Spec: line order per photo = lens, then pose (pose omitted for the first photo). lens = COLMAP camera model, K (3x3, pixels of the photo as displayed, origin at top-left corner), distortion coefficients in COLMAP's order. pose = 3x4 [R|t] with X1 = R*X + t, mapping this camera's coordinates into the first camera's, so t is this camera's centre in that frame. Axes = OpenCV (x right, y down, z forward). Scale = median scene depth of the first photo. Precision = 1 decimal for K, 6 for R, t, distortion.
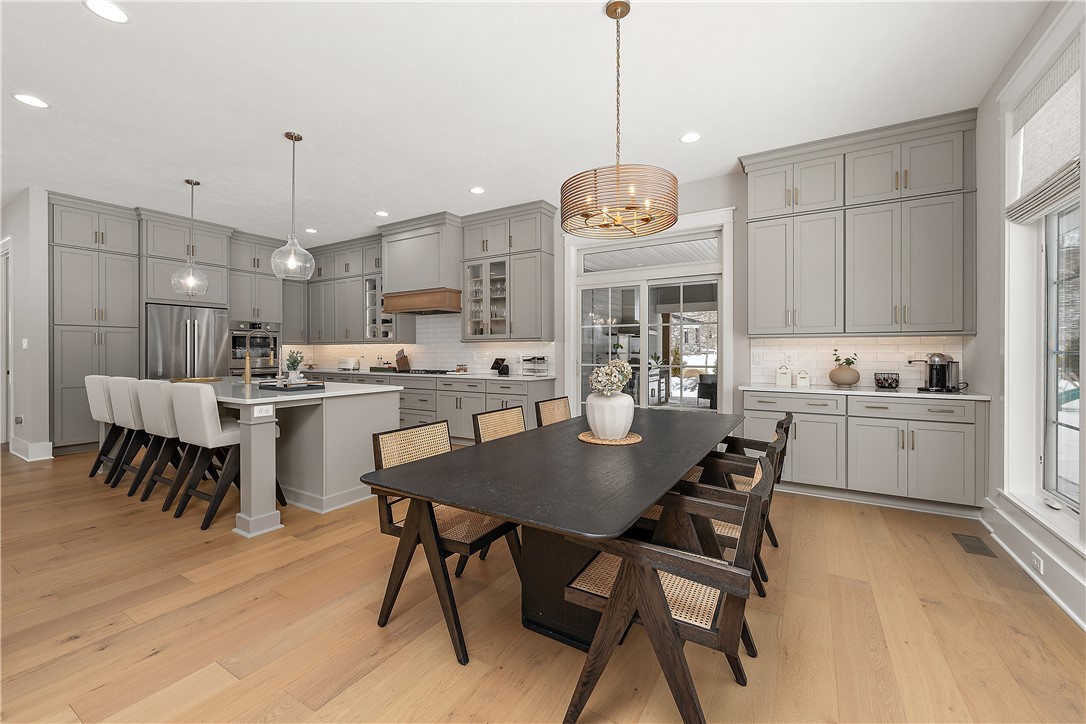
lens RADIAL K [[440.8, 0, 540.7], [0, 440.8, 354.0], [0, 0, 1]] dist [-0.002761, -0.000171]
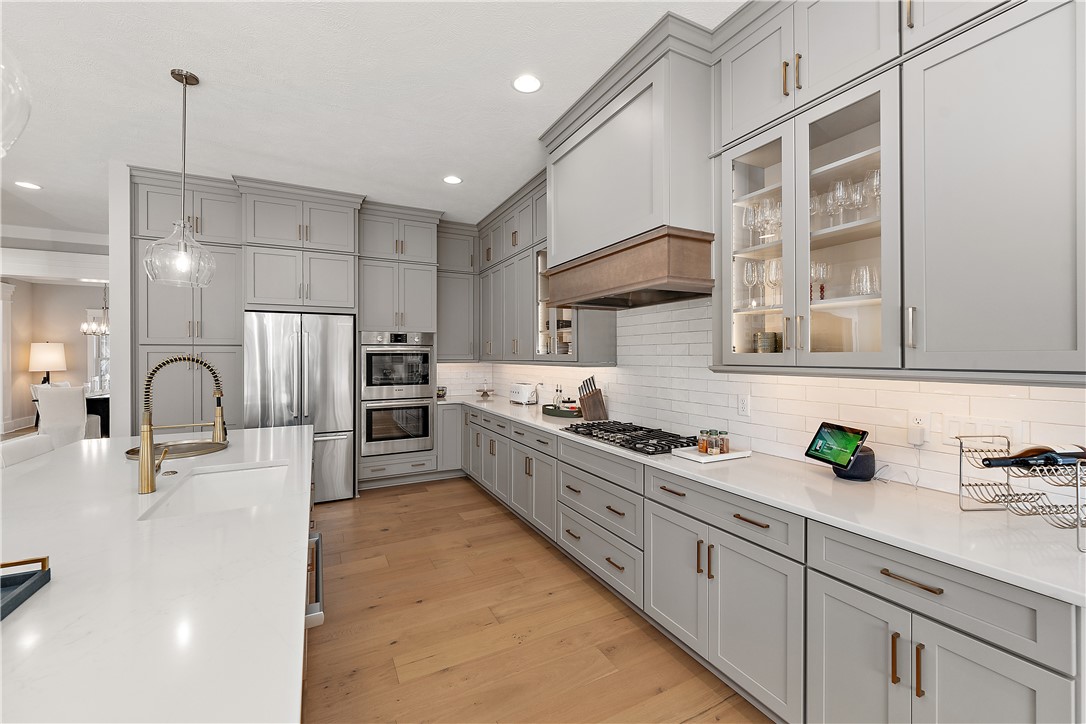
lens RADIAL K [[440.8, 0, 540.3], [0, 440.8, 356.6], [0, 0, 1]] dist [-0.002761, -0.000171]
pose [[0.852762, 0.001786, -0.522296, -0.105751], [-0.002638, 0.999996, -0.000889, -0.037540], [0.522292, 0.002136, 0.852764, 0.581181]]
